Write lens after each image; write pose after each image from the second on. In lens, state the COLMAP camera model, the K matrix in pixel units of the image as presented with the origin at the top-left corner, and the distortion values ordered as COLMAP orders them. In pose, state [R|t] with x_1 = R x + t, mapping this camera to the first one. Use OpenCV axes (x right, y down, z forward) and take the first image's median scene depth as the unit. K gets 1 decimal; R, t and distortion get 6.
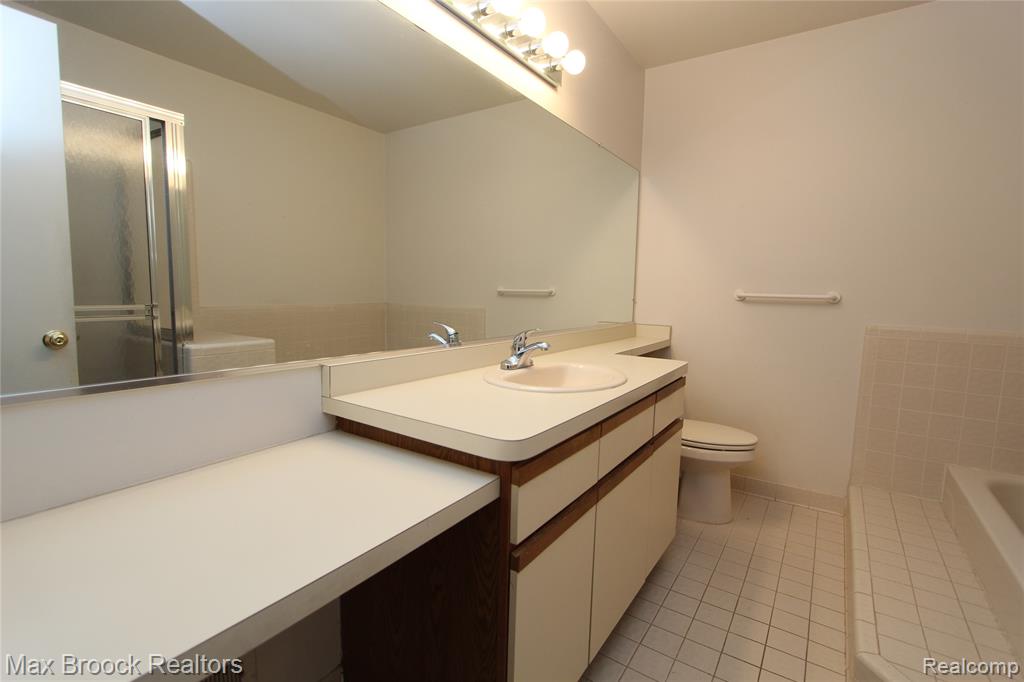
lens RADIAL K [[476.5, 0, 512.0], [0, 476.5, 345.6], [0, 0, 1]] dist [-0.014400, 0.004213]
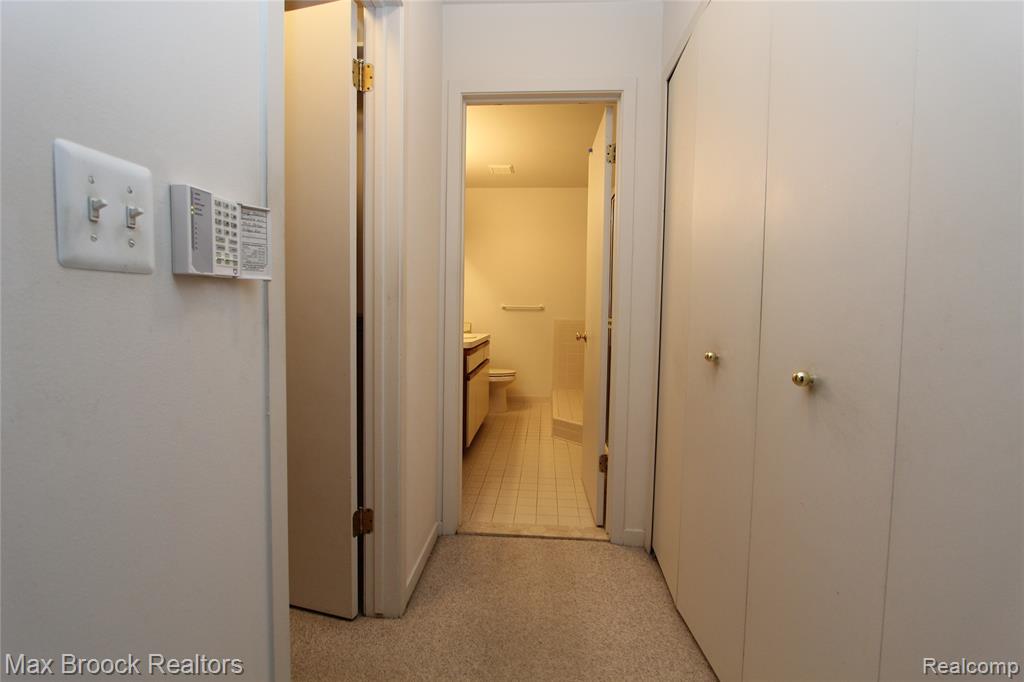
lens RADIAL K [[476.5, 0, 511.8], [0, 476.5, 340.9], [0, 0, 1]] dist [-0.014400, 0.004213]
pose [[0.863886, -0.026508, 0.502990, -0.620688], [0.049184, 0.998281, -0.031864, 0.129468], [-0.501281, 0.052265, 0.863705, -0.925371]]
